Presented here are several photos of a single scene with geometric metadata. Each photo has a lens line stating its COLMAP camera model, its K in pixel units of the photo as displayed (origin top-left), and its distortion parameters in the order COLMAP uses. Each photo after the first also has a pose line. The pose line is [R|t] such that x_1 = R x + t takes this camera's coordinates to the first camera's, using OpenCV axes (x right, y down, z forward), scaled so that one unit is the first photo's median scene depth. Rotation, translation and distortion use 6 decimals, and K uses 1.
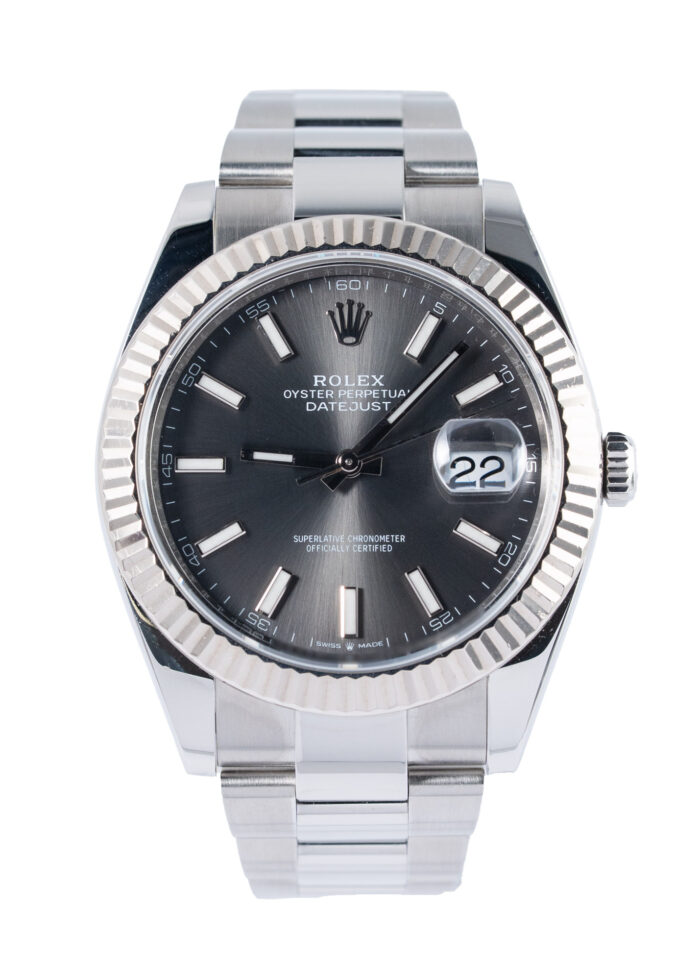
lens RADIAL K [[3193.9, 0, 357.1], [0, 3193.9, 494.0], [0, 0, 1]] dist [1.291194, 0.000000]
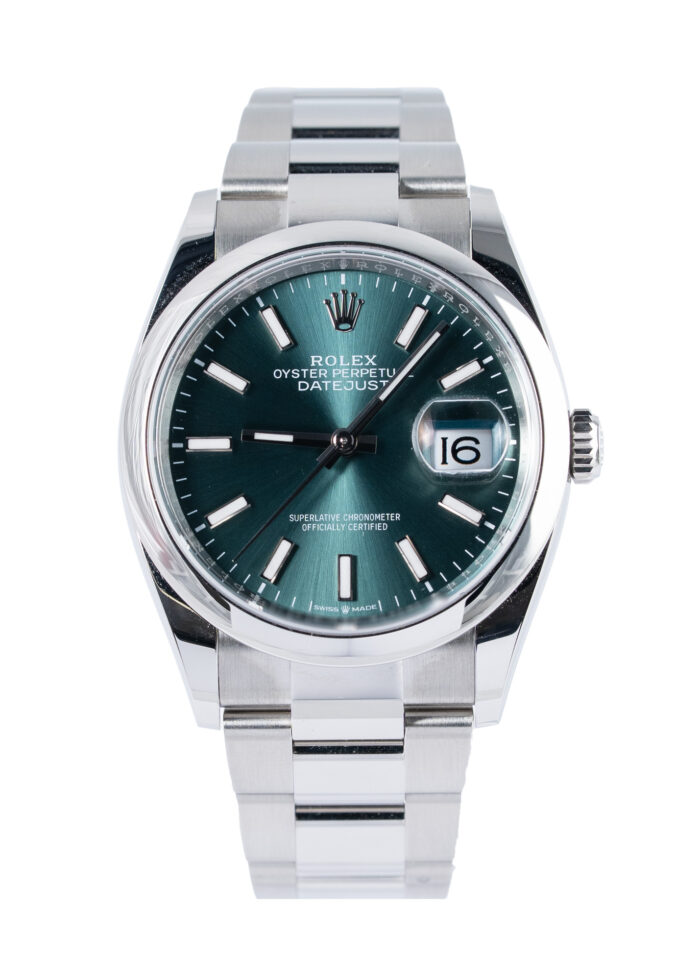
lens RADIAL K [[4480.0, 0, 349.1], [0, 4480.0, 482.3], [0, 0, 1]] dist [2.926988, 0.000000]
pose [[0.999992, -0.003854, -0.001078, 0.000810], [0.003851, 0.999990, -0.002352, 0.007486], [0.001087, 0.002348, 0.999997, -0.529927]]
